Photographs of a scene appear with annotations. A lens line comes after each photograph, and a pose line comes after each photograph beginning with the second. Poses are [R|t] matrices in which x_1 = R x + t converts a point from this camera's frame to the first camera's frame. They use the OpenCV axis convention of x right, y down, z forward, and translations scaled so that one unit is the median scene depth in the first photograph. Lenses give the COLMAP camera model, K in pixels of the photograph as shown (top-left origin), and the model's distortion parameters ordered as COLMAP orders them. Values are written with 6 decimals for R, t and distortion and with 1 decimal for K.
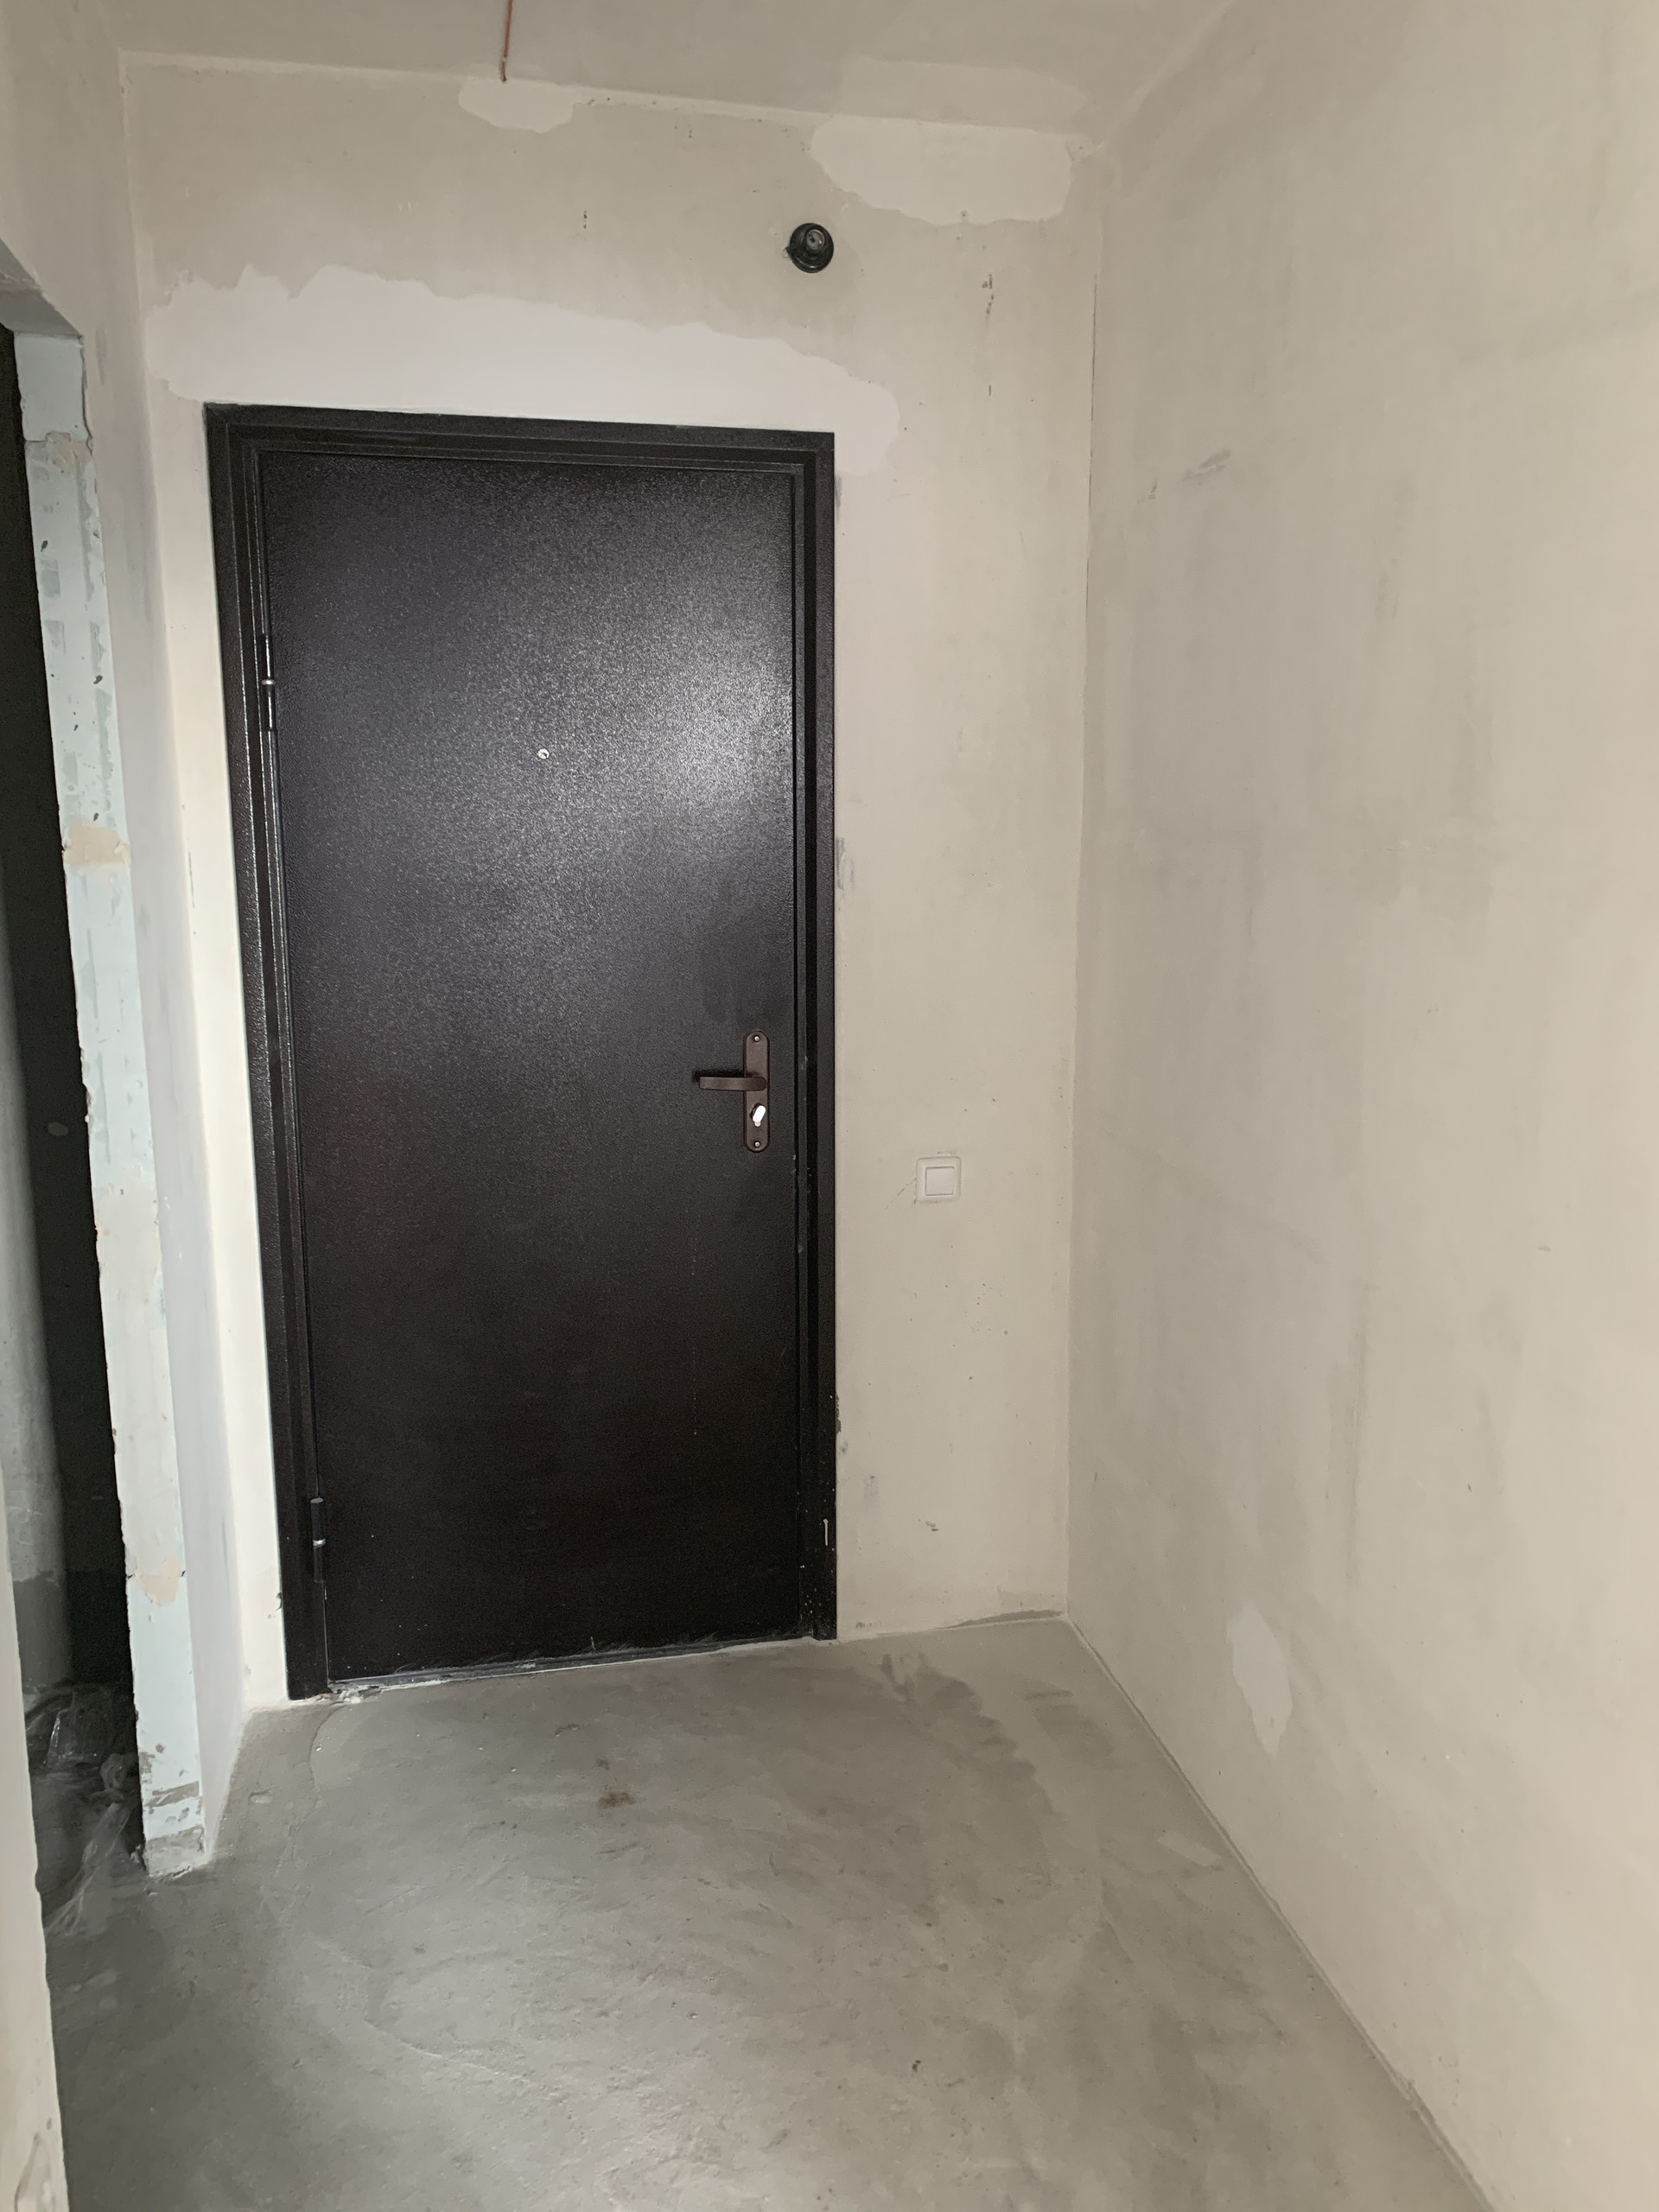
lens RADIAL K [[1665.3, 0, 829.5], [0, 1665.3, 1106.0], [0, 0, 1]] dist [0.059800, -0.059478]
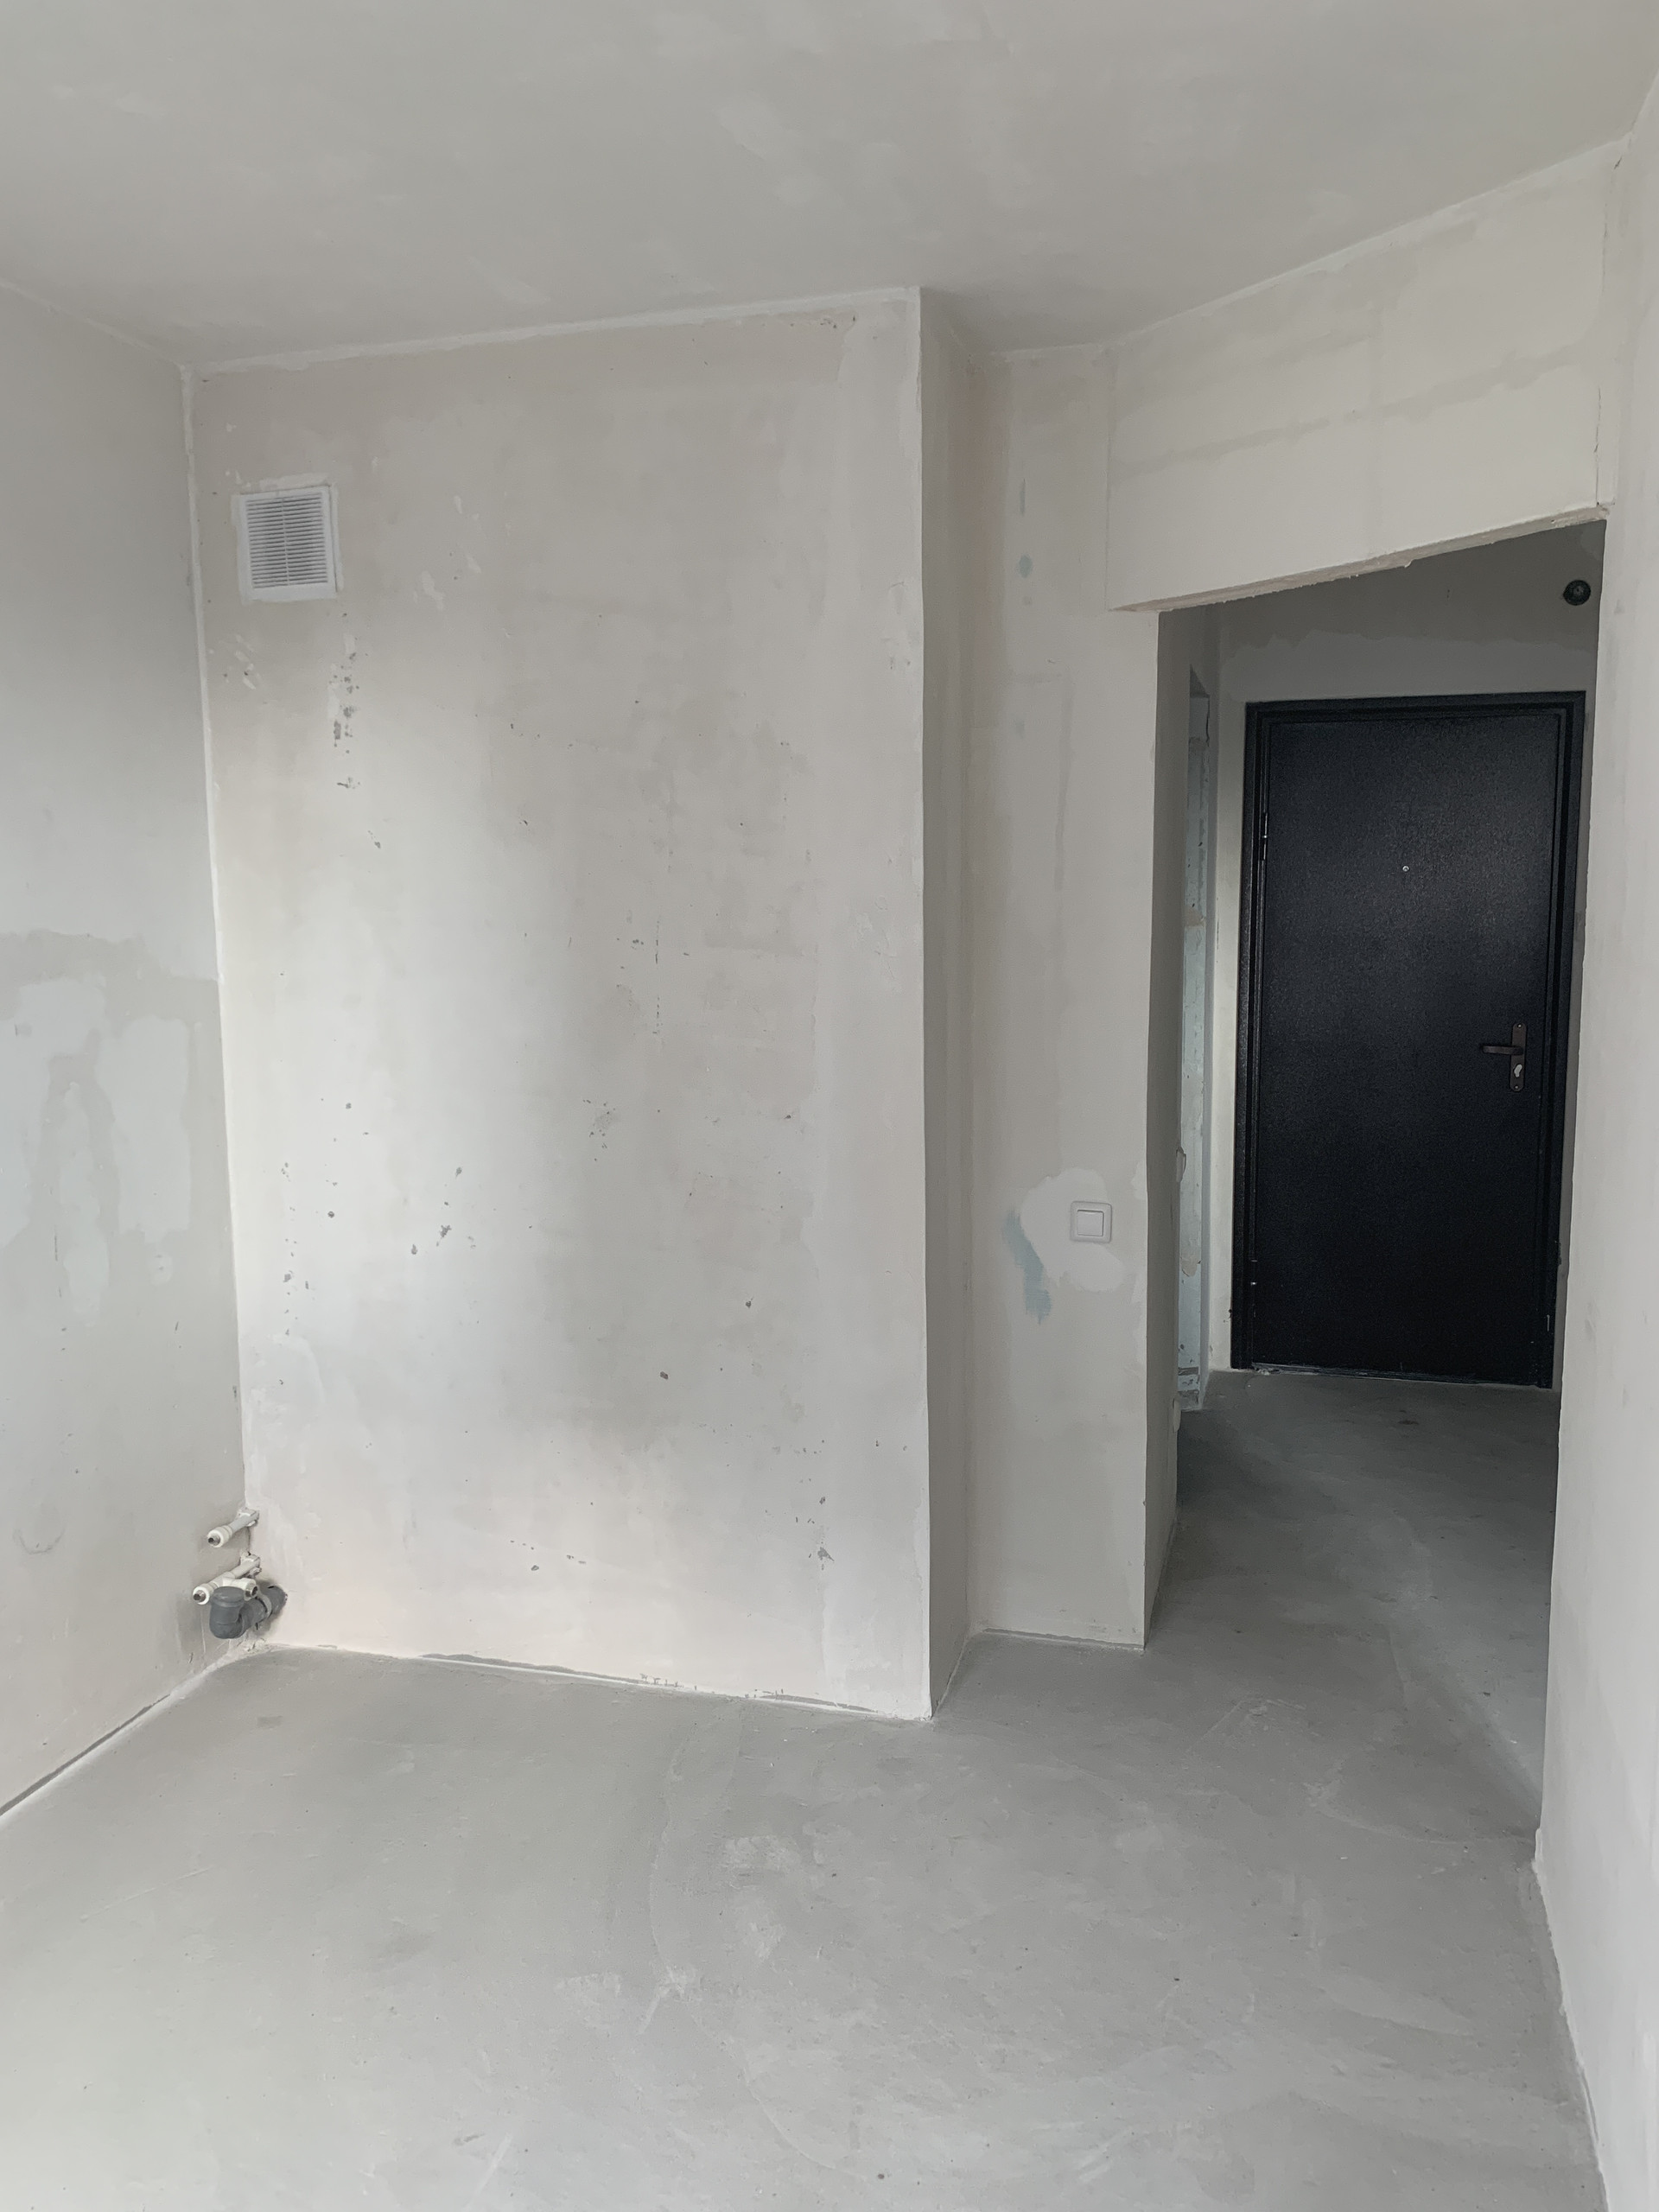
lens RADIAL K [[1704.0, 0, 838.2], [0, 1704.0, 1122.4], [0, 0, 1]] dist [0.097386, -0.268223]
pose [[0.886943, 0.057994, -0.458224, 0.162962], [-0.073940, 0.997119, -0.016920, 0.152130], [0.455923, 0.048888, 0.888676, -0.984248]]
